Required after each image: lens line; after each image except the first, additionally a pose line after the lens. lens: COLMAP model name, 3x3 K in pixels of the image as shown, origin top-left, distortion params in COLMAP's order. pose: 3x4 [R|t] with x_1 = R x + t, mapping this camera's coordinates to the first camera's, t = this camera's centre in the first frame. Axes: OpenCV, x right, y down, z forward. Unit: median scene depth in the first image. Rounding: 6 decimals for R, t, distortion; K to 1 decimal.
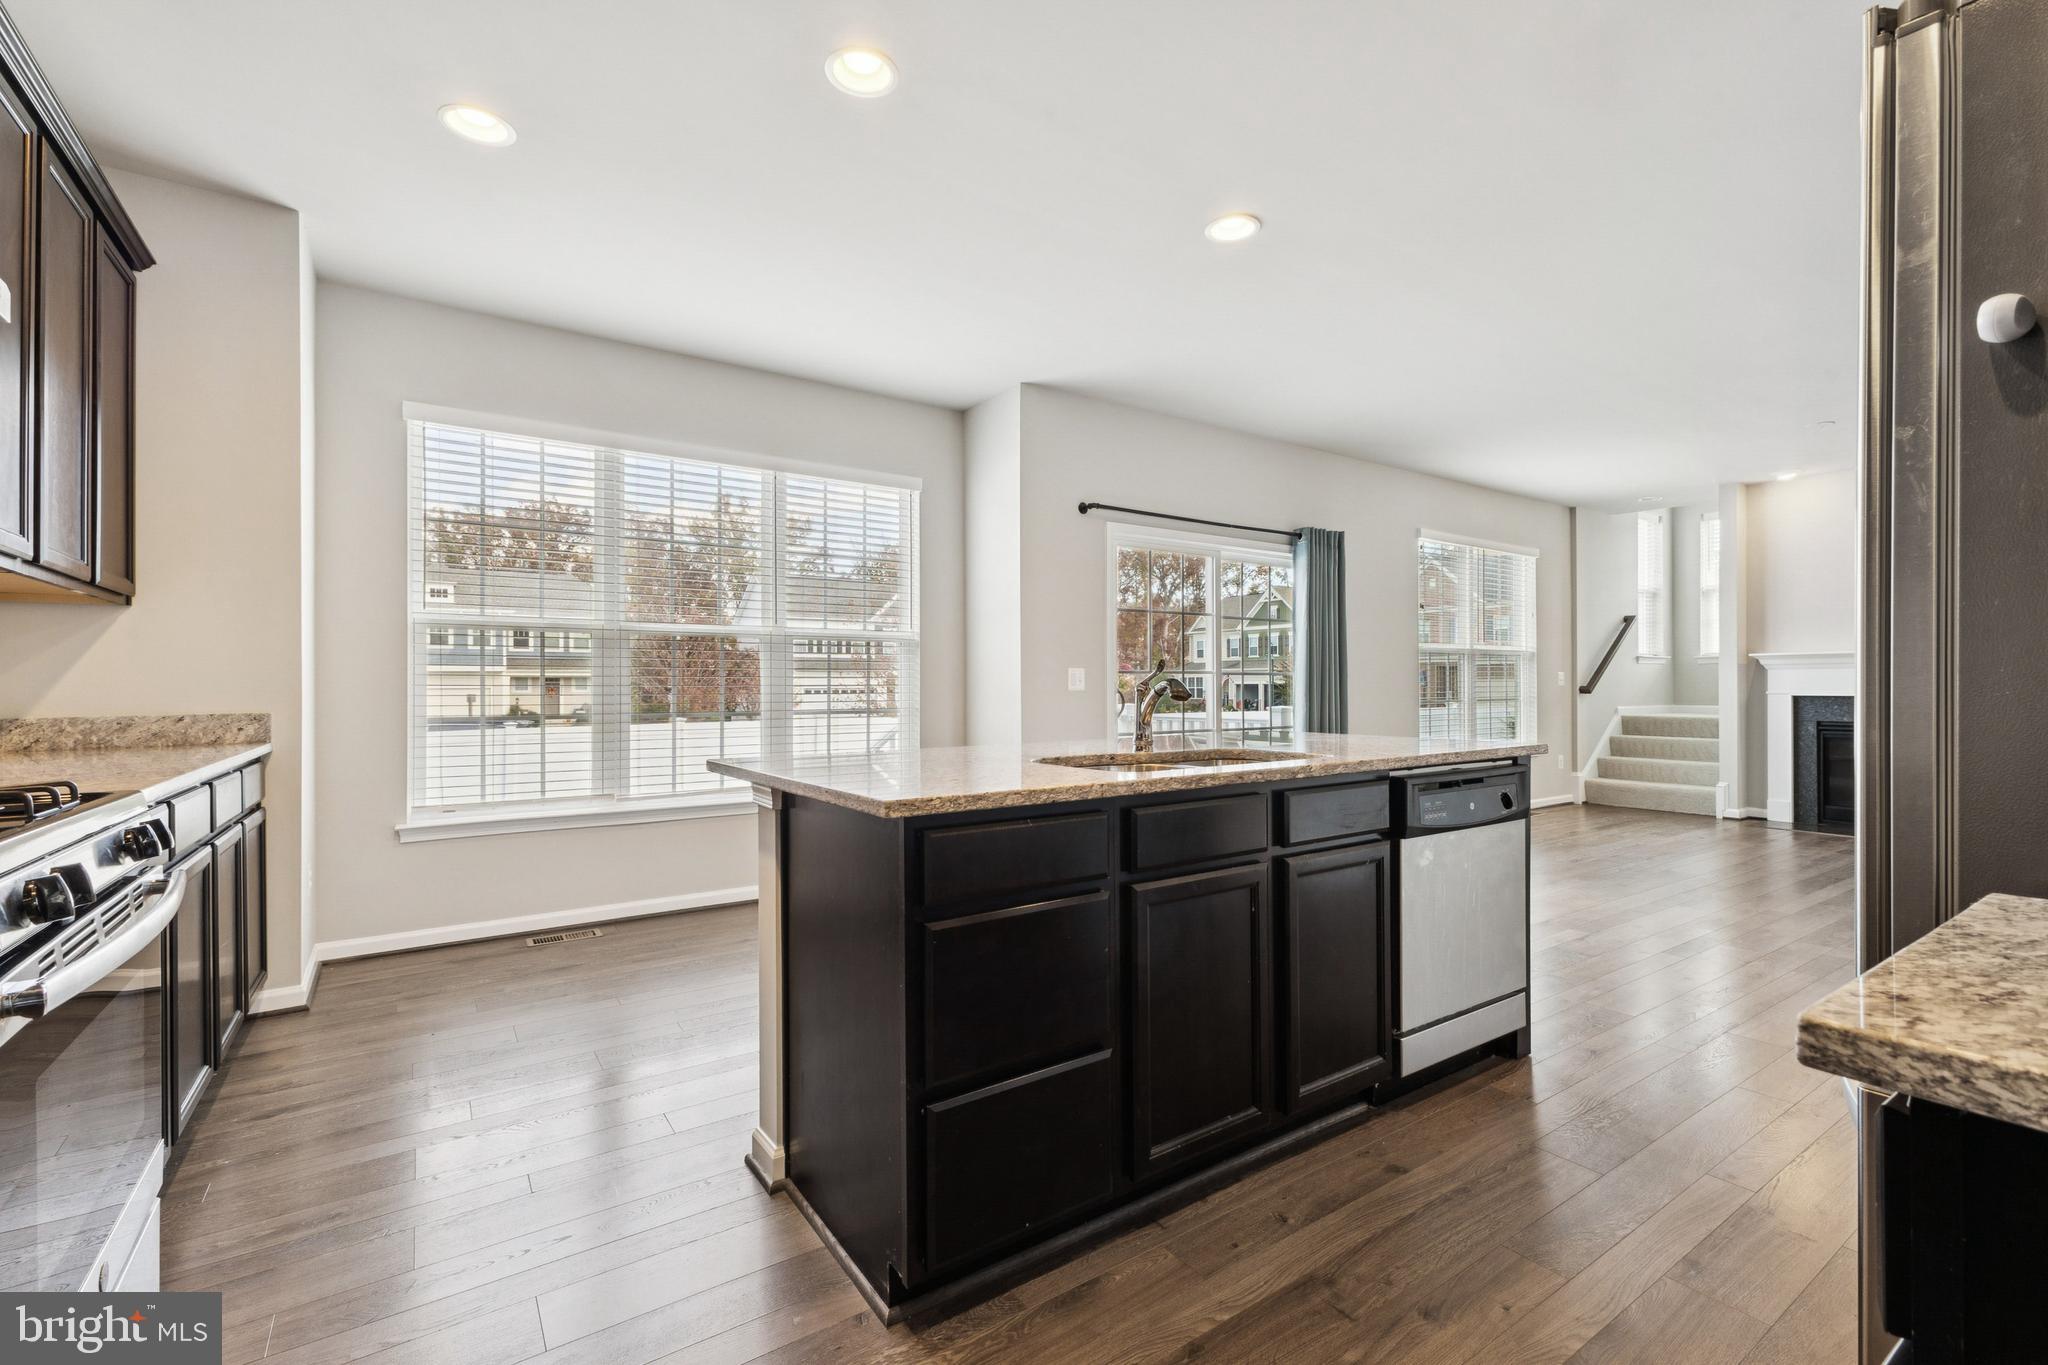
lens RADIAL K [[890.9, 0, 1029.5], [0, 890.9, 683.9], [0, 0, 1]] dist [0.018081, -0.004257]
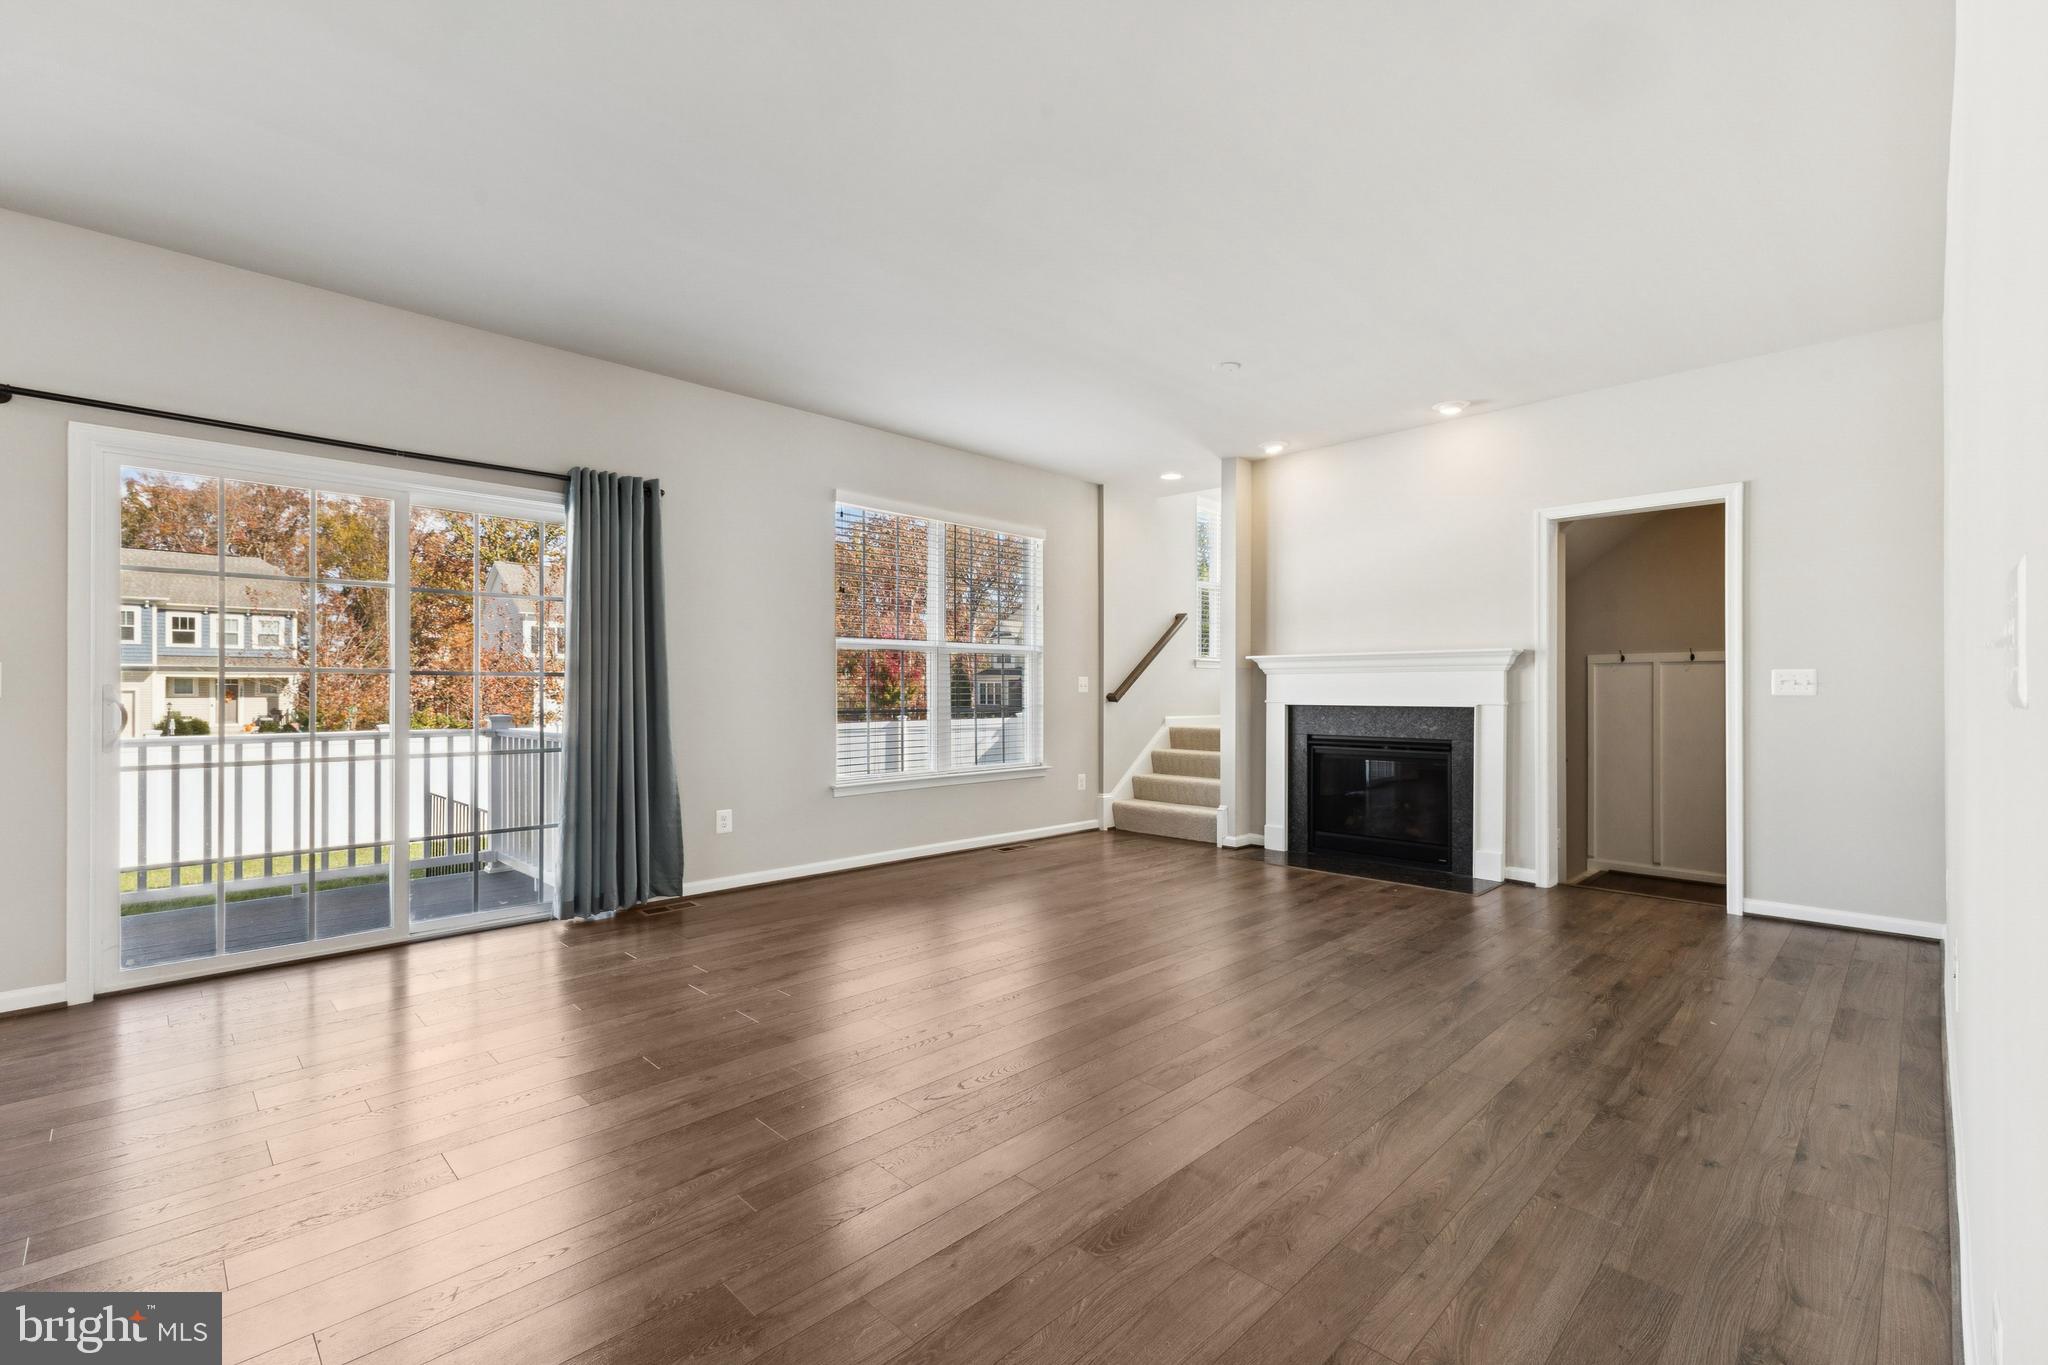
lens RADIAL K [[890.9, 0, 1040.2], [0, 890.9, 691.2], [0, 0, 1]] dist [0.018081, -0.004257]
pose [[0.983144, 0.002151, 0.182818, 0.447498], [-0.002477, 0.999996, 0.001558, -0.000626], [-0.182814, -0.001985, 0.983145, 0.198224]]
